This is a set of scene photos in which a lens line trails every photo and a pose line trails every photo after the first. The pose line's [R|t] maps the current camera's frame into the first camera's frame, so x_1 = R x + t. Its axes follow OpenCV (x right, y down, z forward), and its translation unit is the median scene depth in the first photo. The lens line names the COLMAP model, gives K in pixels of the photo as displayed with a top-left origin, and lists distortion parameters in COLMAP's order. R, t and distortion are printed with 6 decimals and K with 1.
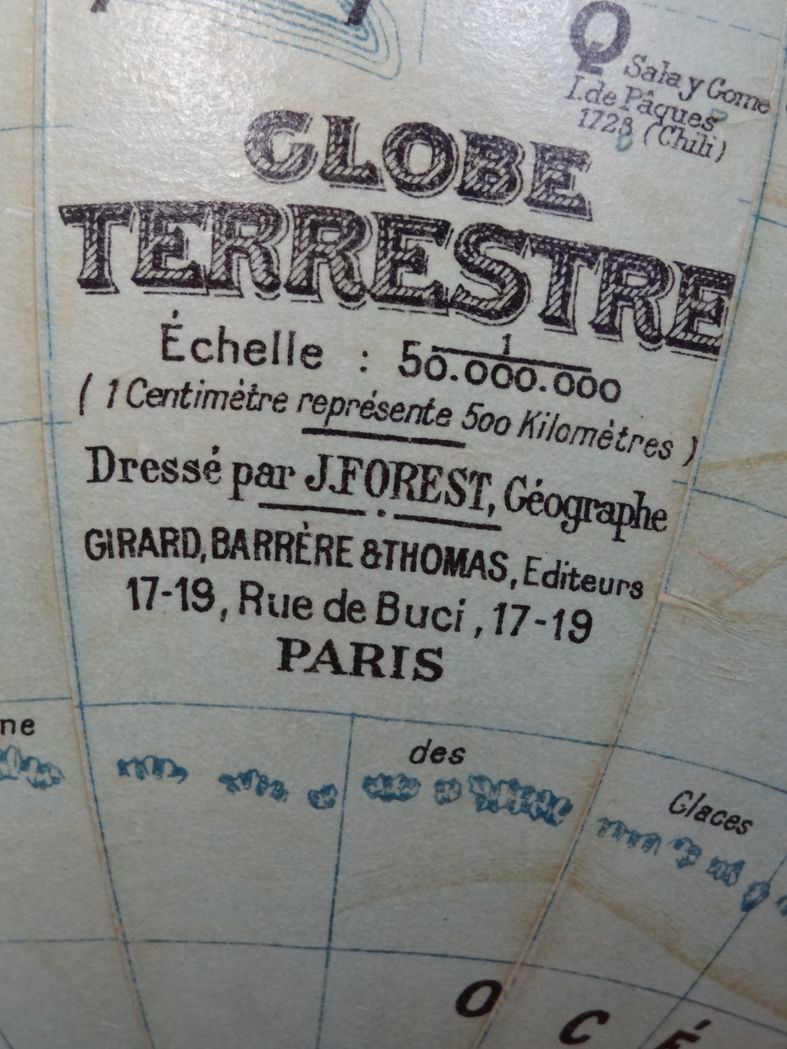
lens RADIAL K [[1769.6, 0, 393.5], [0, 1769.6, 524.5], [0, 0, 1]] dist [-0.025174, -0.019617]
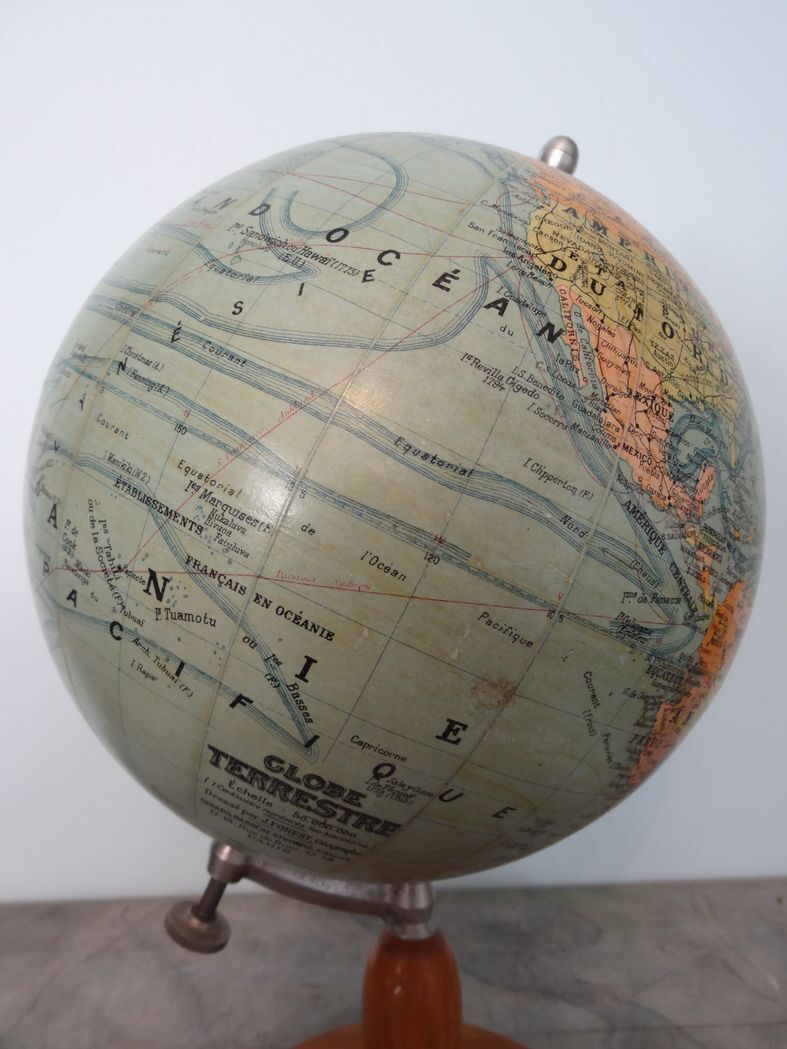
lens RADIAL K [[796.9, 0, 393.5], [0, 796.9, 524.5], [0, 0, 1]] dist [0.004618, 0.001135]
pose [[0.922073, 0.386706, -0.015501, -0.010552], [-0.290791, 0.718689, 0.631607, -1.493065], [0.255387, -0.577879, 0.775134, 0.190534]]
